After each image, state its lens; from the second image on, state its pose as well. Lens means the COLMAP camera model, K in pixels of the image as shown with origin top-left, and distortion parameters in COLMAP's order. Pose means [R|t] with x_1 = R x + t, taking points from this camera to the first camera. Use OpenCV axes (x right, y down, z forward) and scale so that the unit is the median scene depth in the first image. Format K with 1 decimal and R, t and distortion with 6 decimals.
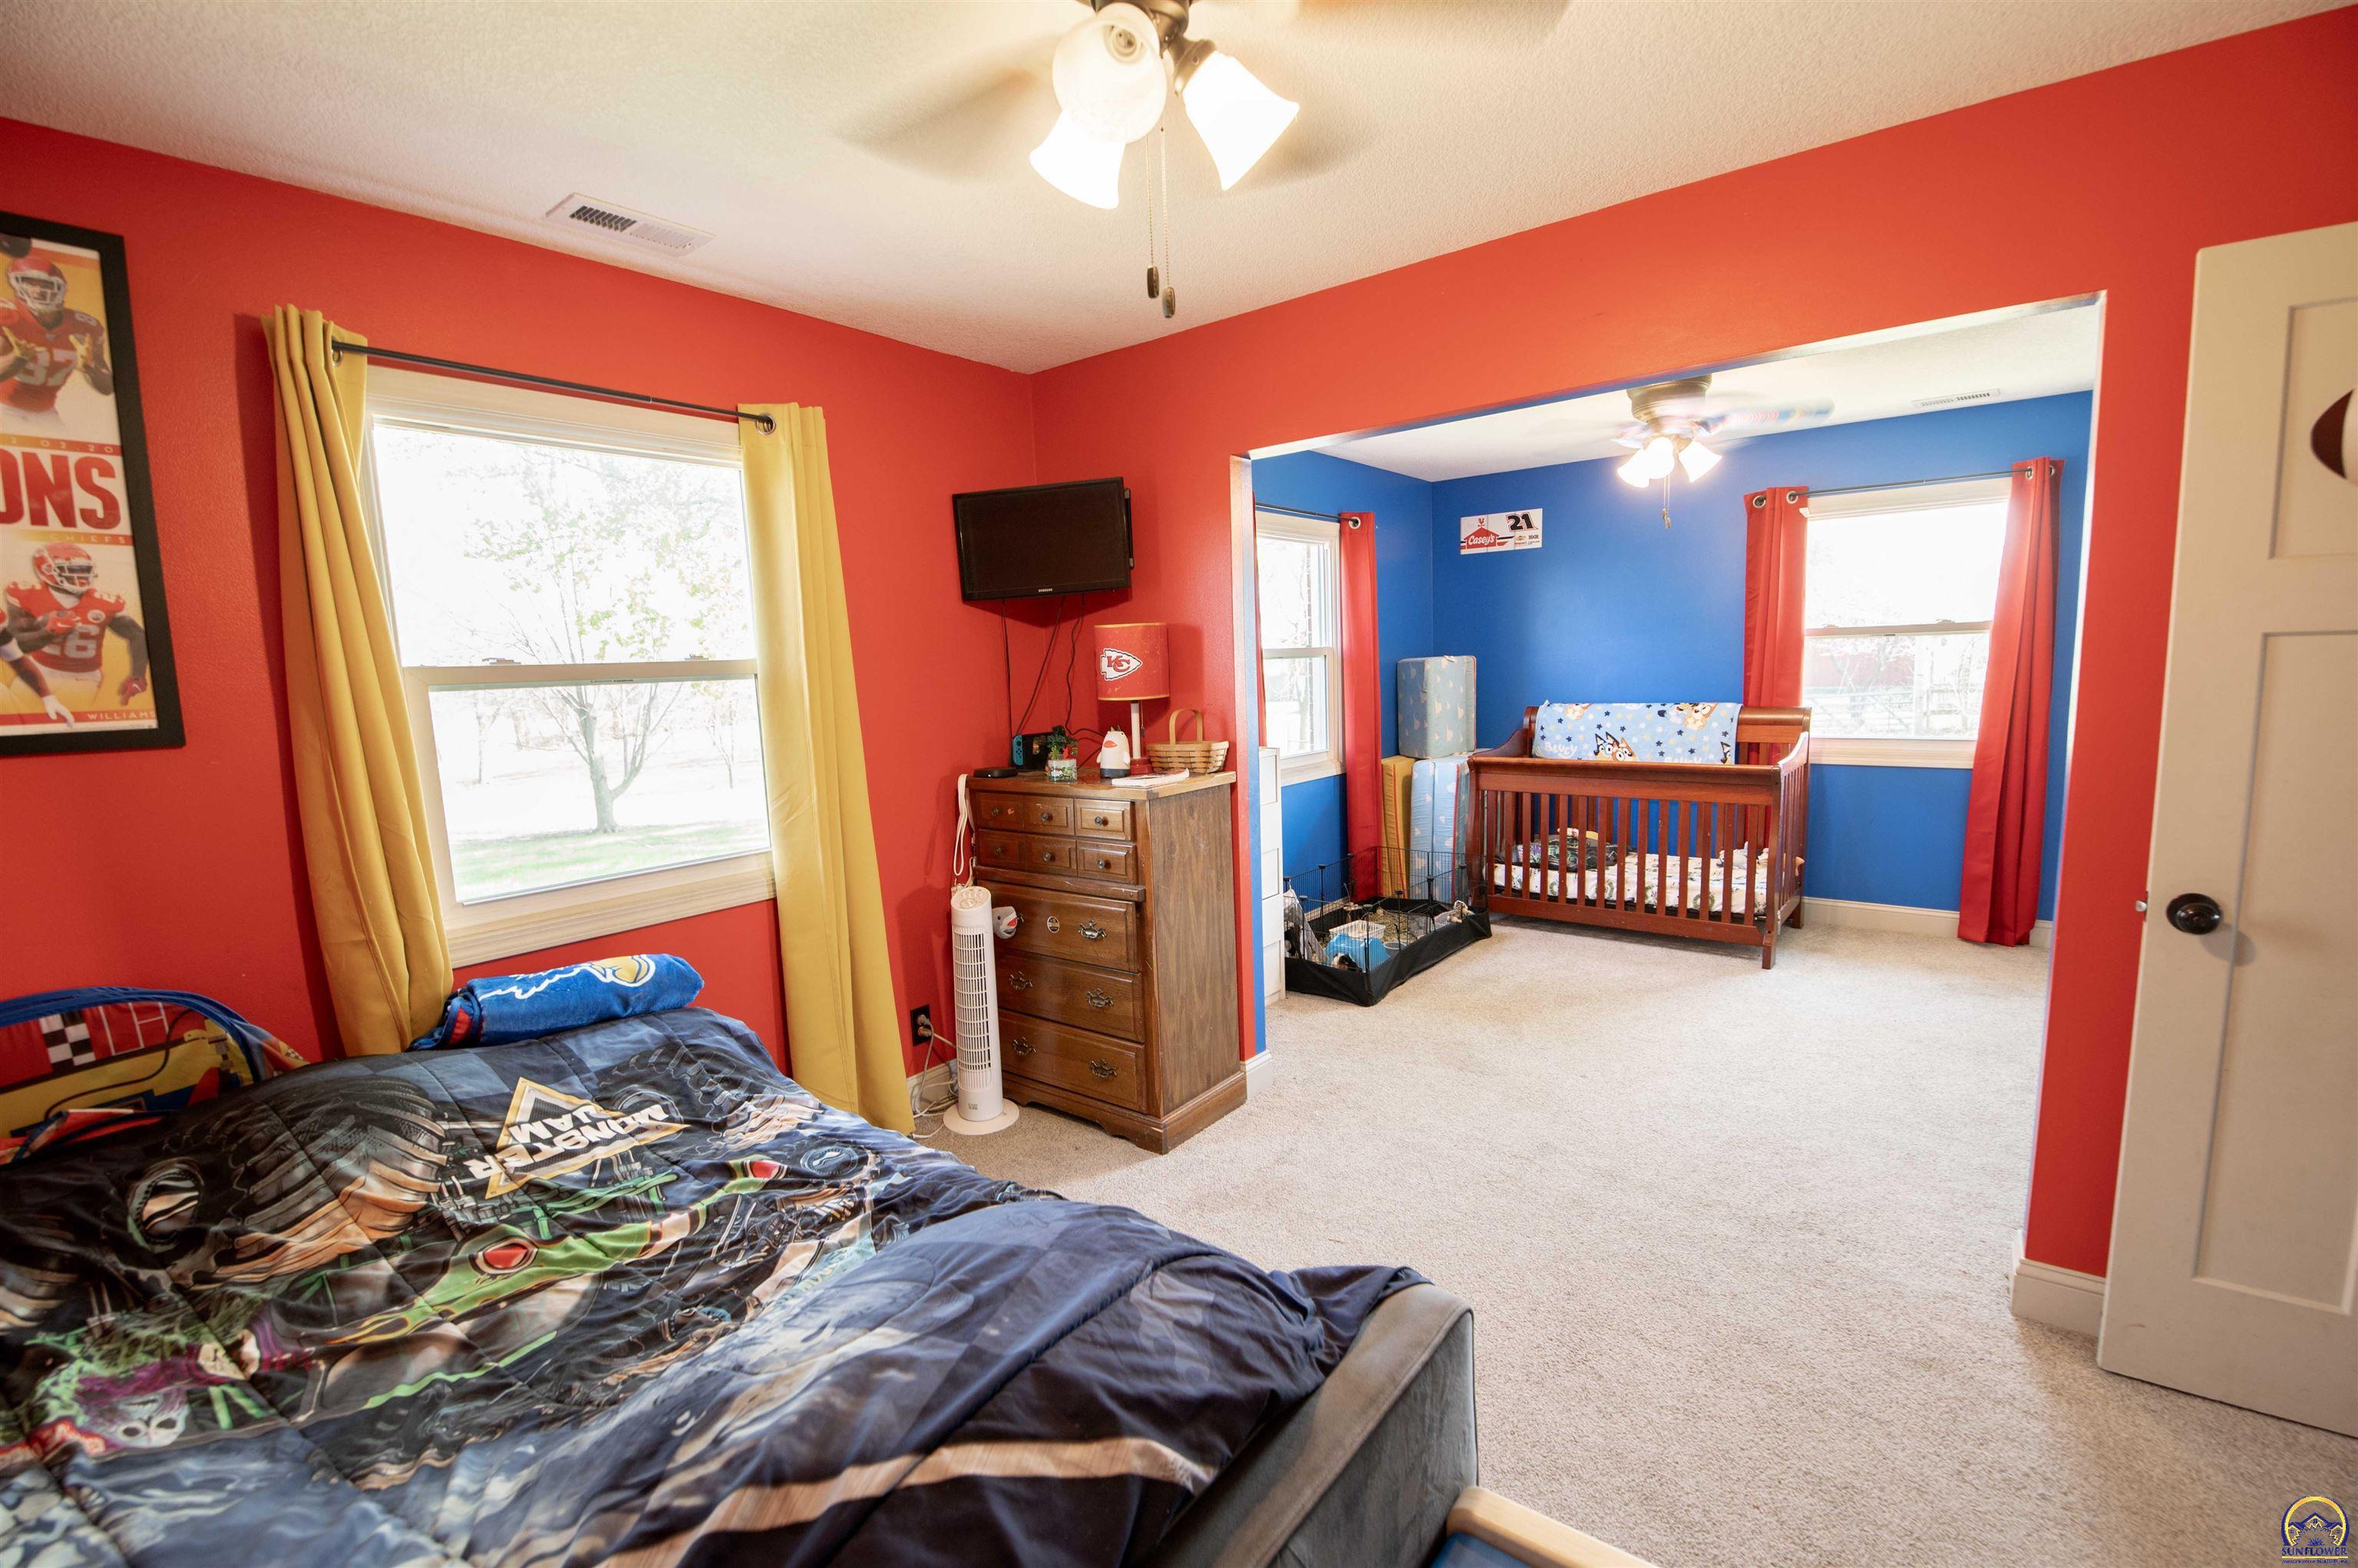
lens RADIAL K [[1018.0, 0, 1176.4], [0, 1018.0, 798.2], [0, 0, 1]] dist [-0.000024, -0.010500]
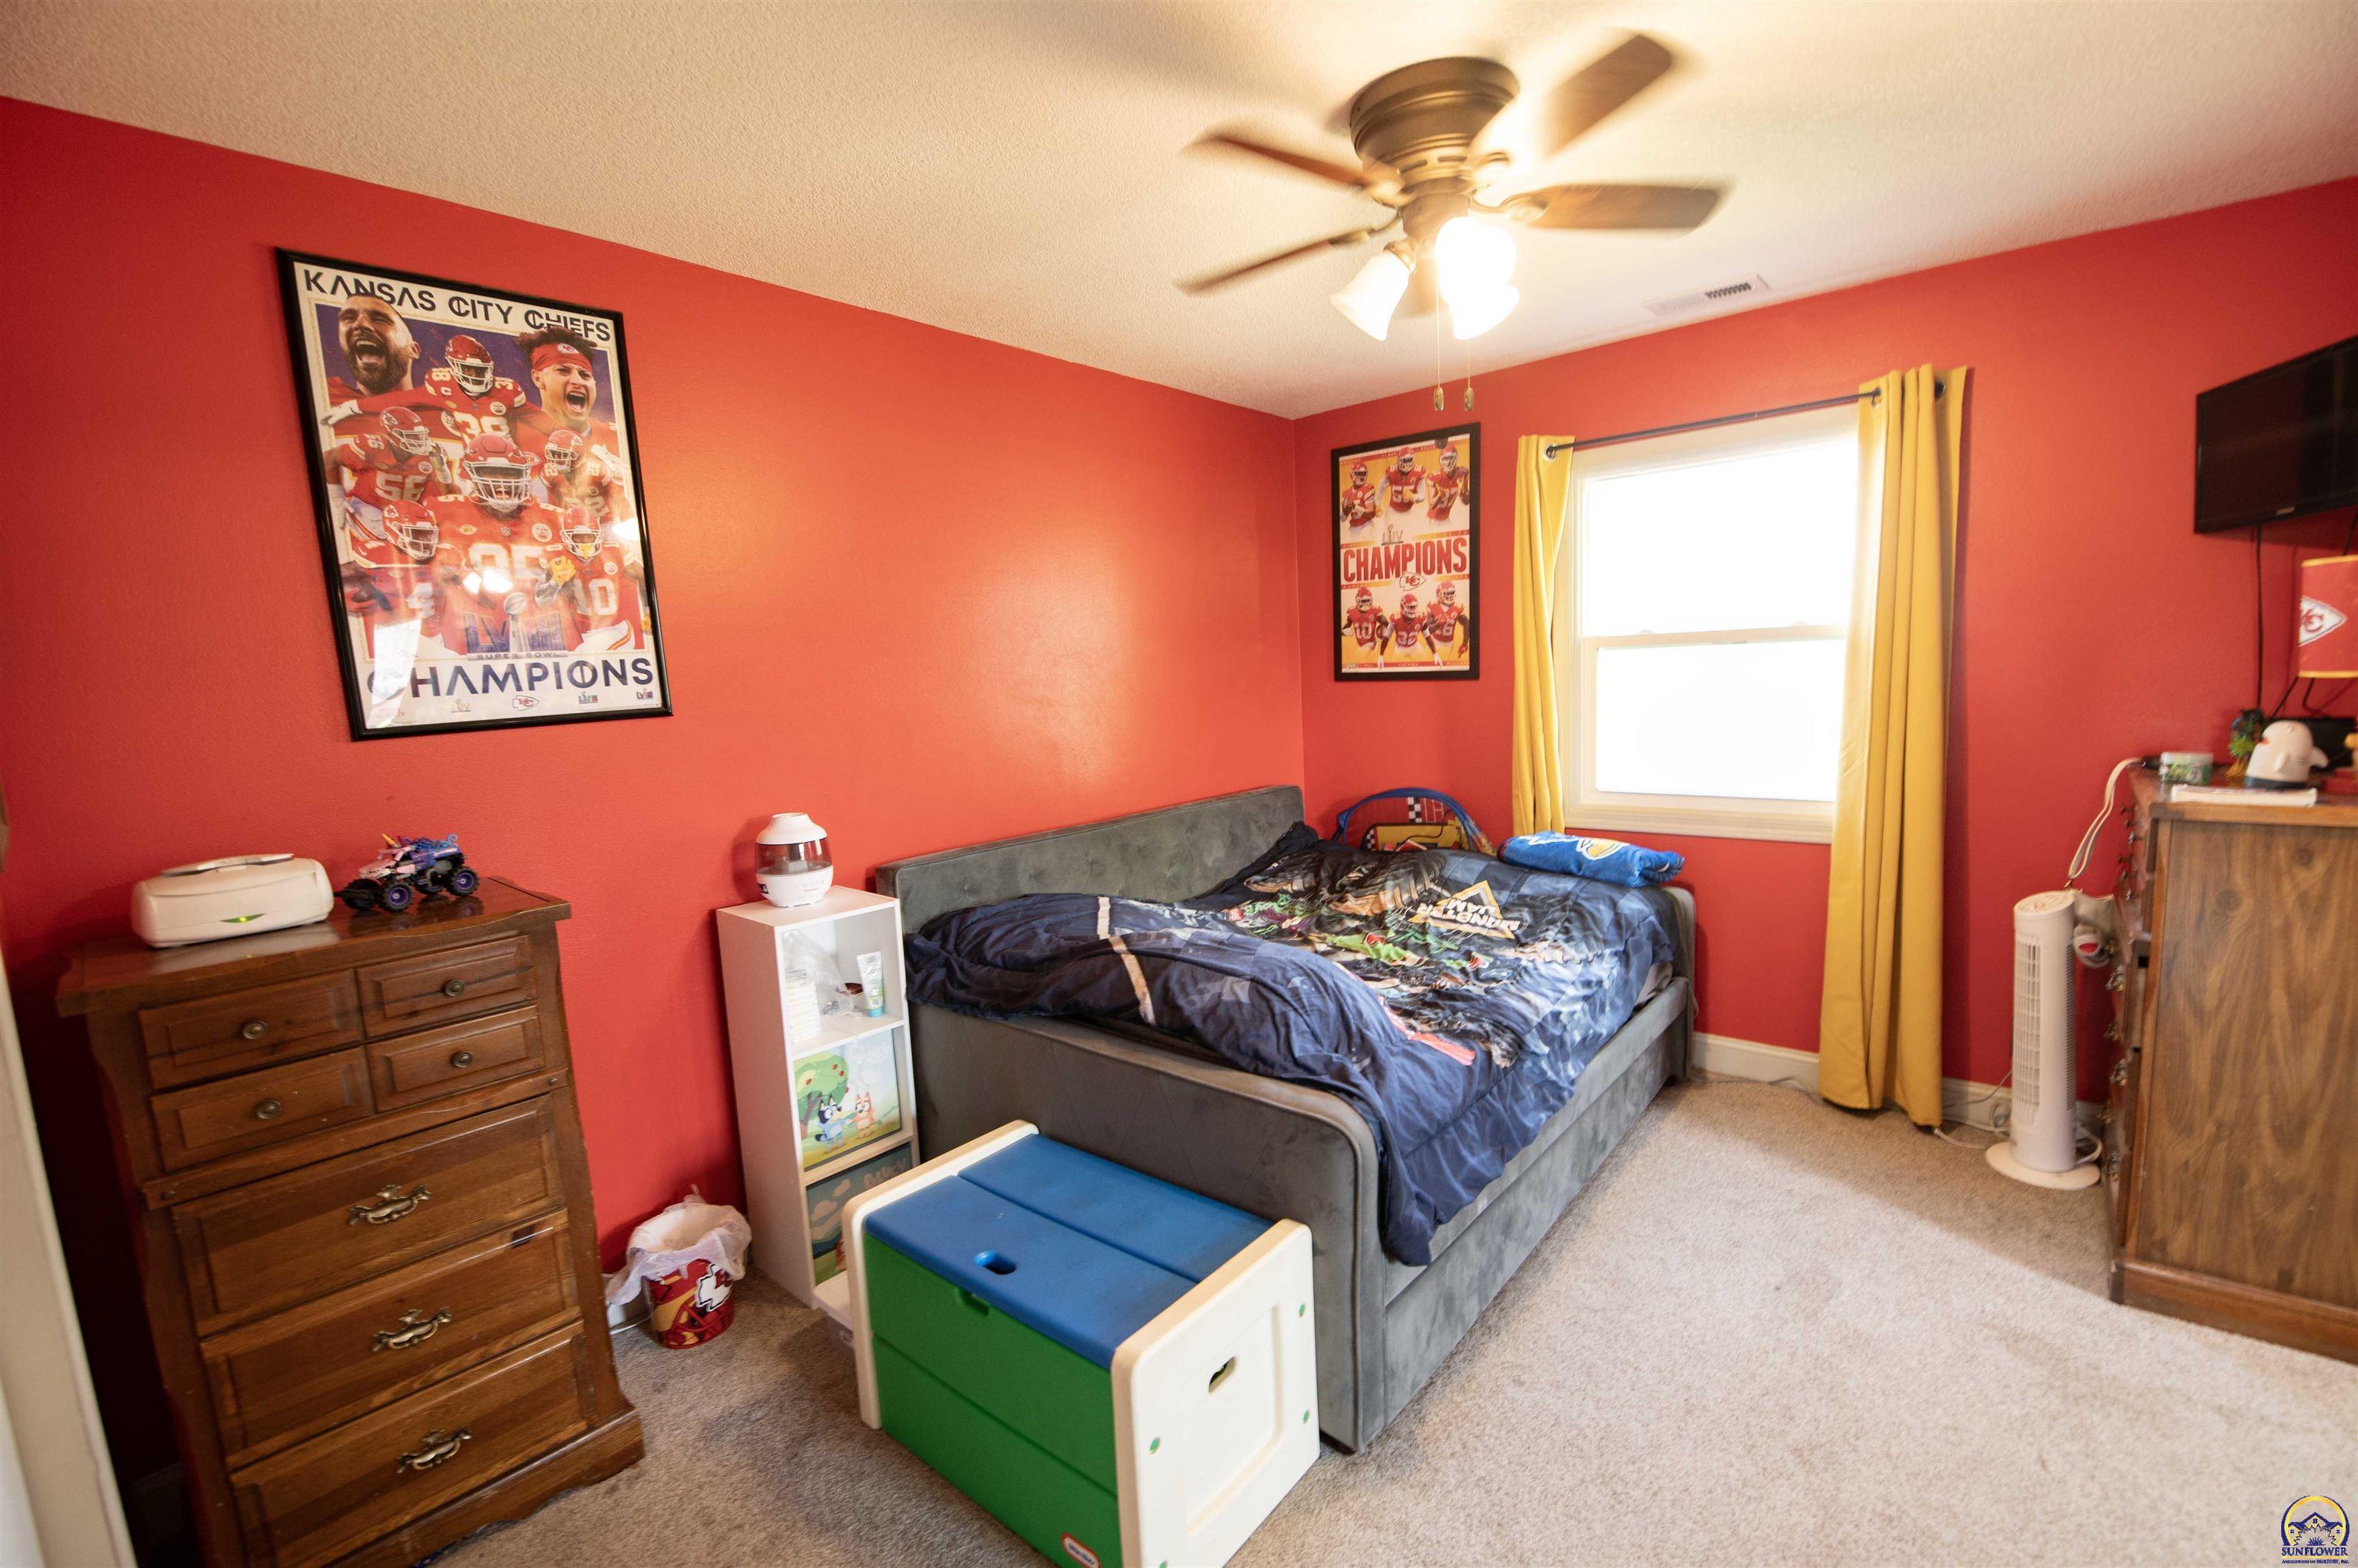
lens RADIAL K [[1018.0, 0, 1176.4], [0, 1018.0, 798.2], [0, 0, 1]] dist [-0.000024, -0.010500]
pose [[-0.046194, 0.165486, -0.985130, 1.113403], [-0.083808, 0.982063, 0.168901, -0.118665], [0.995411, 0.090364, -0.031496, 0.534801]]
